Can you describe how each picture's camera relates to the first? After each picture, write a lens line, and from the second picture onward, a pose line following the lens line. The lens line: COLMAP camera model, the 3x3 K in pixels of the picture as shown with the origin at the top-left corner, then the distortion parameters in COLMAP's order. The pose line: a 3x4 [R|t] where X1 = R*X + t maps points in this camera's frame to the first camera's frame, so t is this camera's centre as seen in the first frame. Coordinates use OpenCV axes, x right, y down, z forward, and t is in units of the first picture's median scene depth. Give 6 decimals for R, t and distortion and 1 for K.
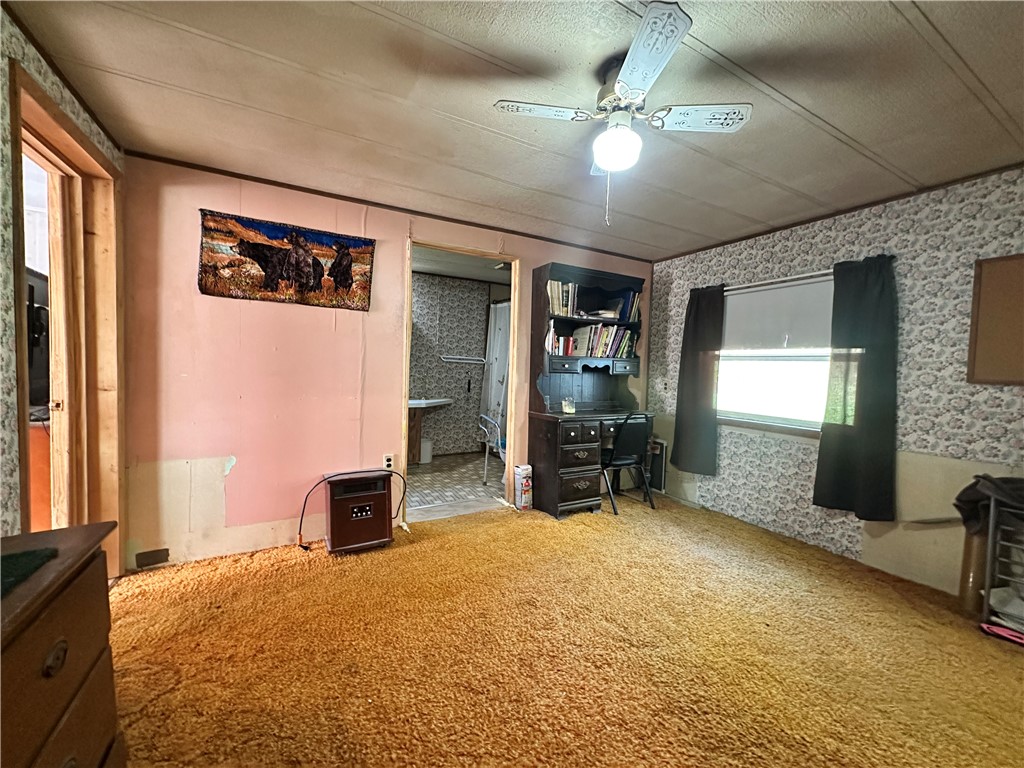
lens RADIAL K [[406.3, 0, 515.3], [0, 406.3, 383.6], [0, 0, 1]] dist [-0.004107, 0.001060]
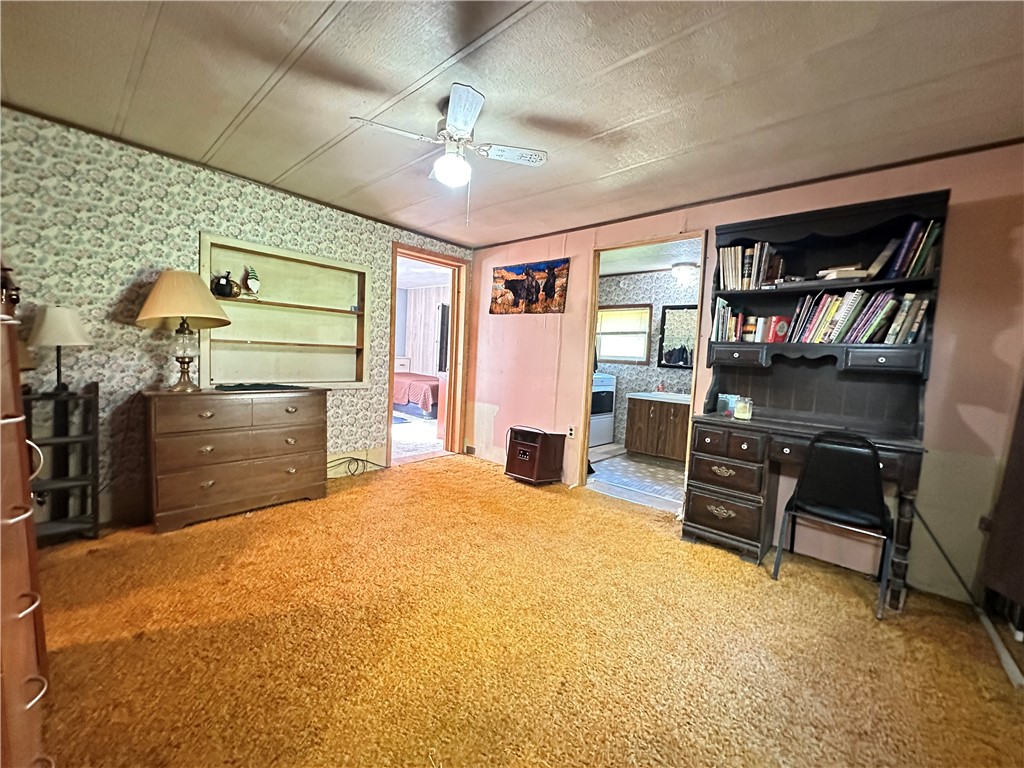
lens RADIAL K [[406.3, 0, 513.3], [0, 406.3, 383.1], [0, 0, 1]] dist [-0.004107, 0.001060]
pose [[0.328413, 0.052507, -0.943074, 0.883951], [-0.084936, 0.996050, 0.025879, 0.030423], [0.940708, 0.071602, 0.331576, 0.445050]]
